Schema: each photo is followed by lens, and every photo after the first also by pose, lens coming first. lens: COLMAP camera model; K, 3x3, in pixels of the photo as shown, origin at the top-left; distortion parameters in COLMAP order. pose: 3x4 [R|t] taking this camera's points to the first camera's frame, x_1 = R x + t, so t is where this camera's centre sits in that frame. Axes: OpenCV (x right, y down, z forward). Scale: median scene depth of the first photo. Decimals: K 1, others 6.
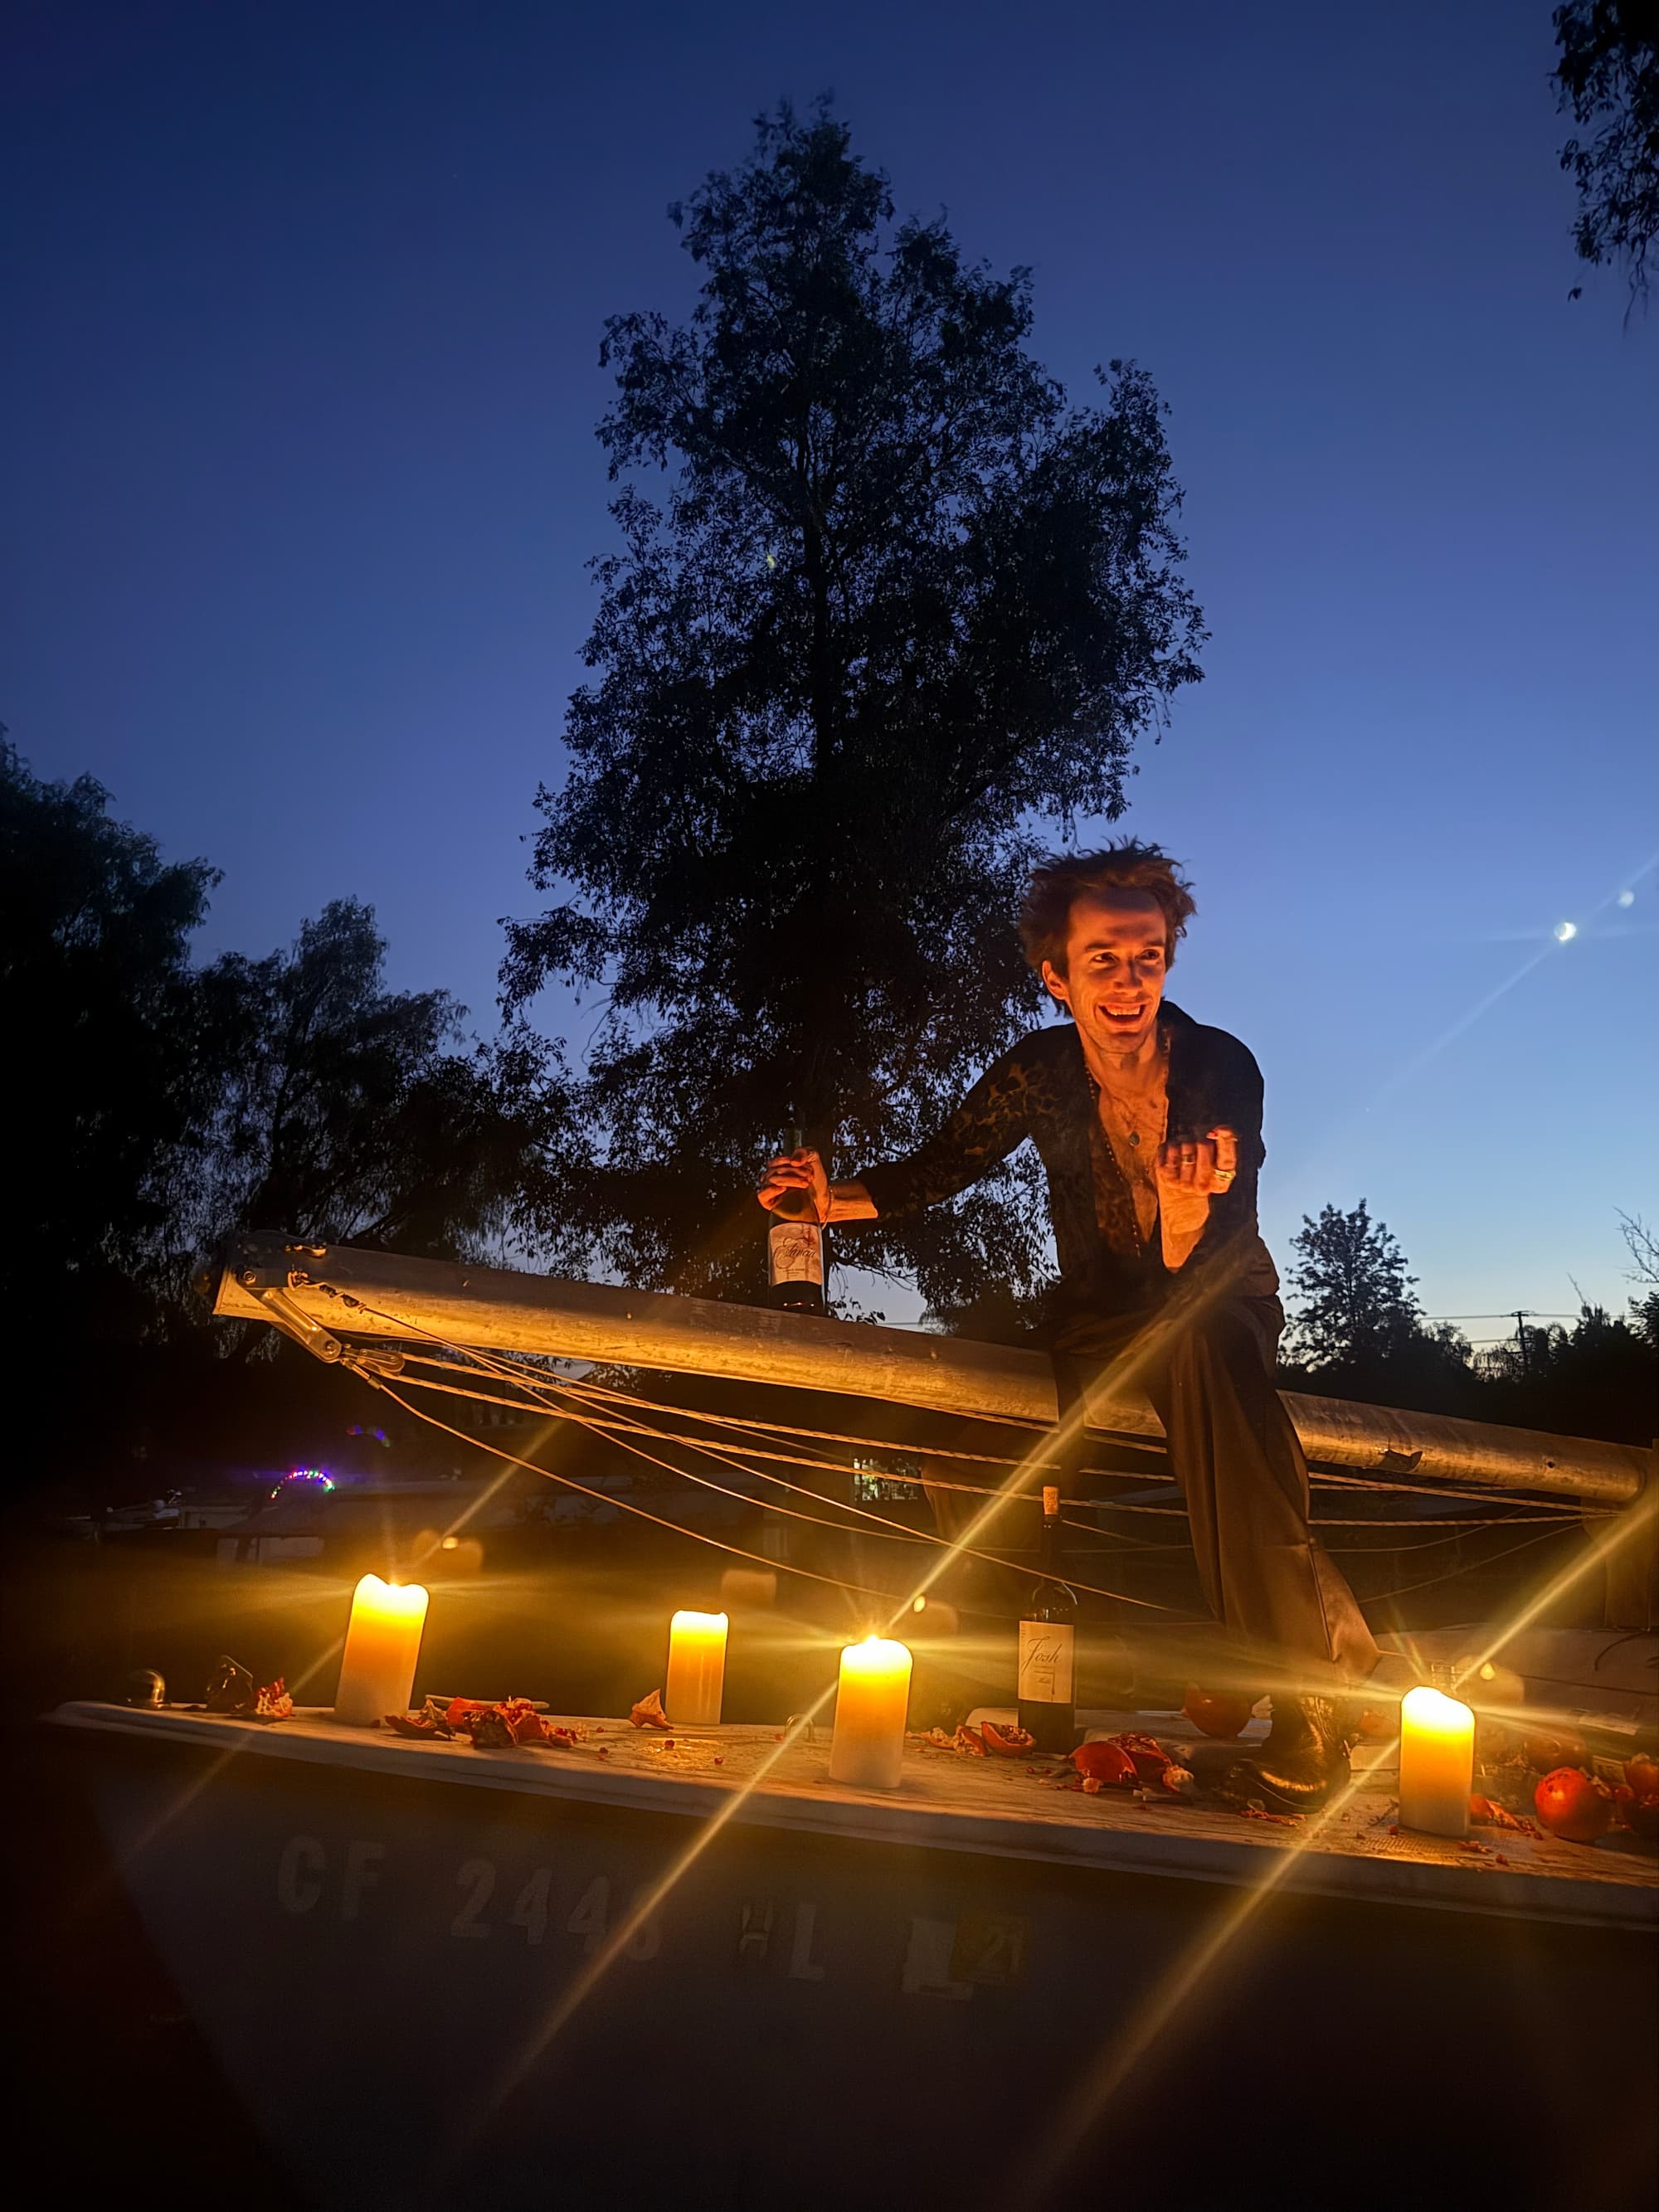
lens RADIAL K [[1633.5, 0, 829.5], [0, 1633.5, 1106.0], [0, 0, 1]] dist [0.003169, 0.001517]
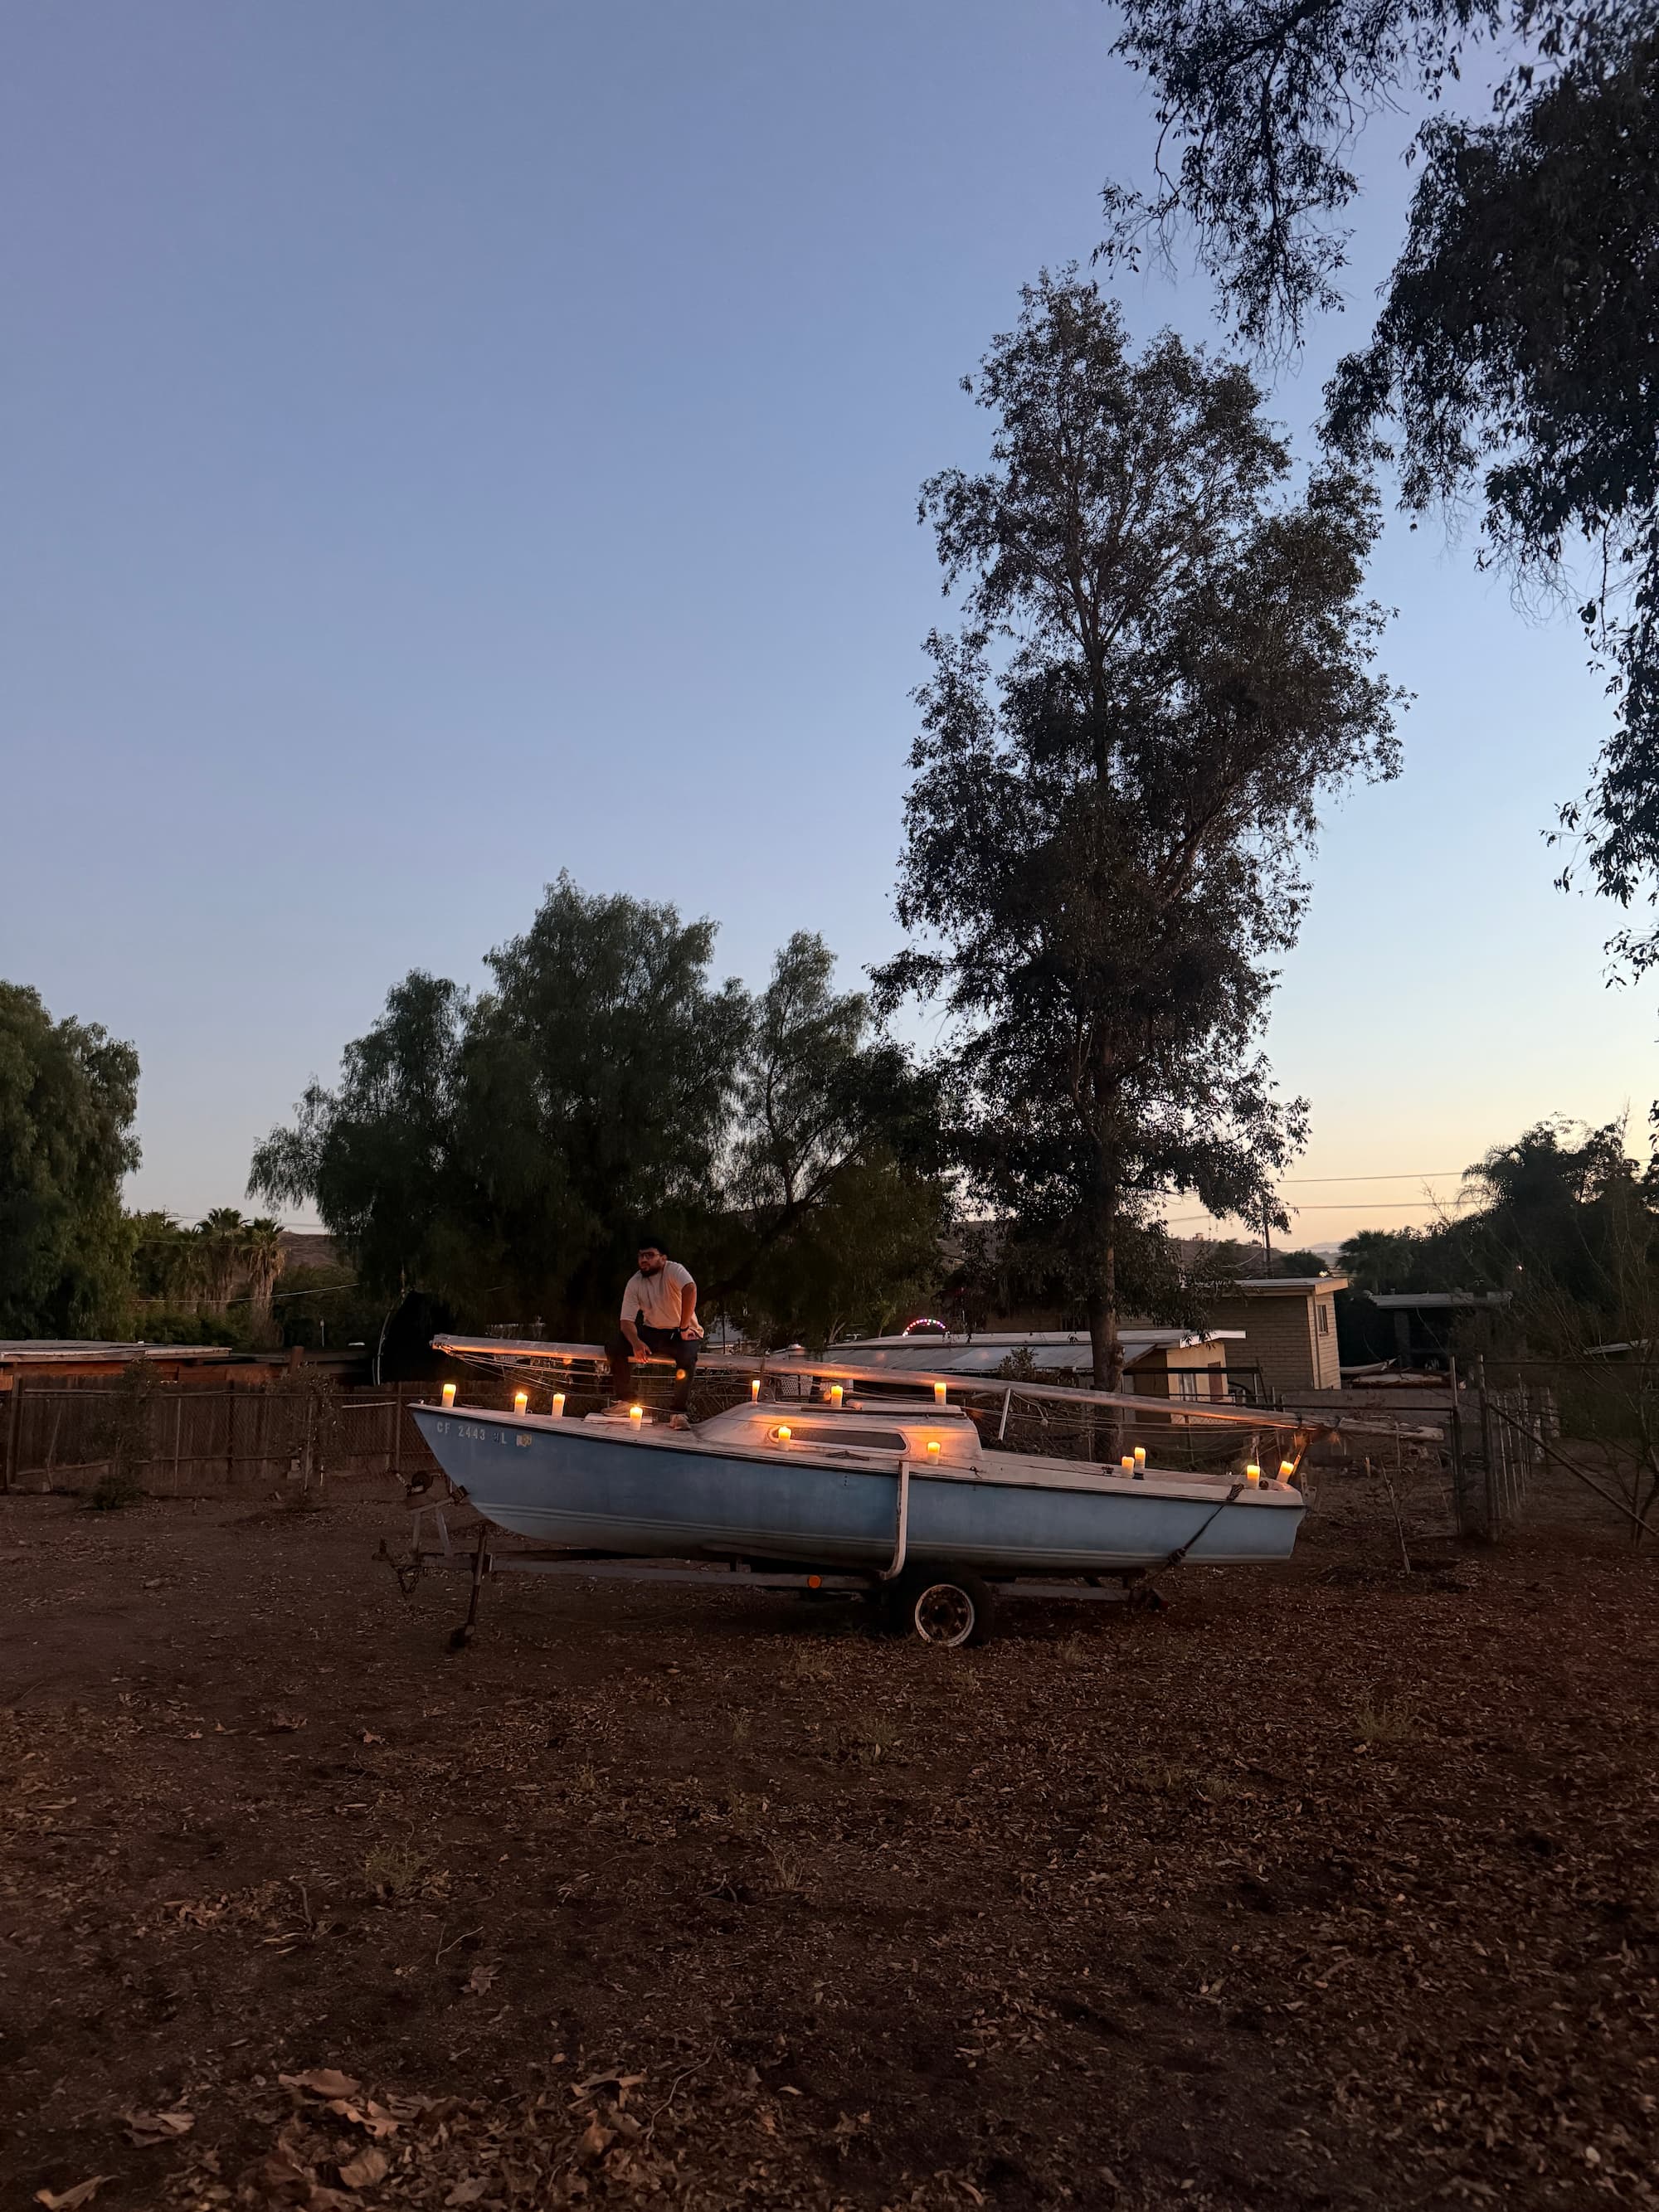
lens RADIAL K [[1633.5, 0, 829.5], [0, 1633.5, 1106.0], [0, 0, 1]] dist [0.003169, 0.001517]
pose [[0.920094, -0.078011, -0.383850, 0.262518], [0.115050, 0.990565, 0.074461, -0.081548], [0.374419, -0.112673, 0.920389, -0.313913]]
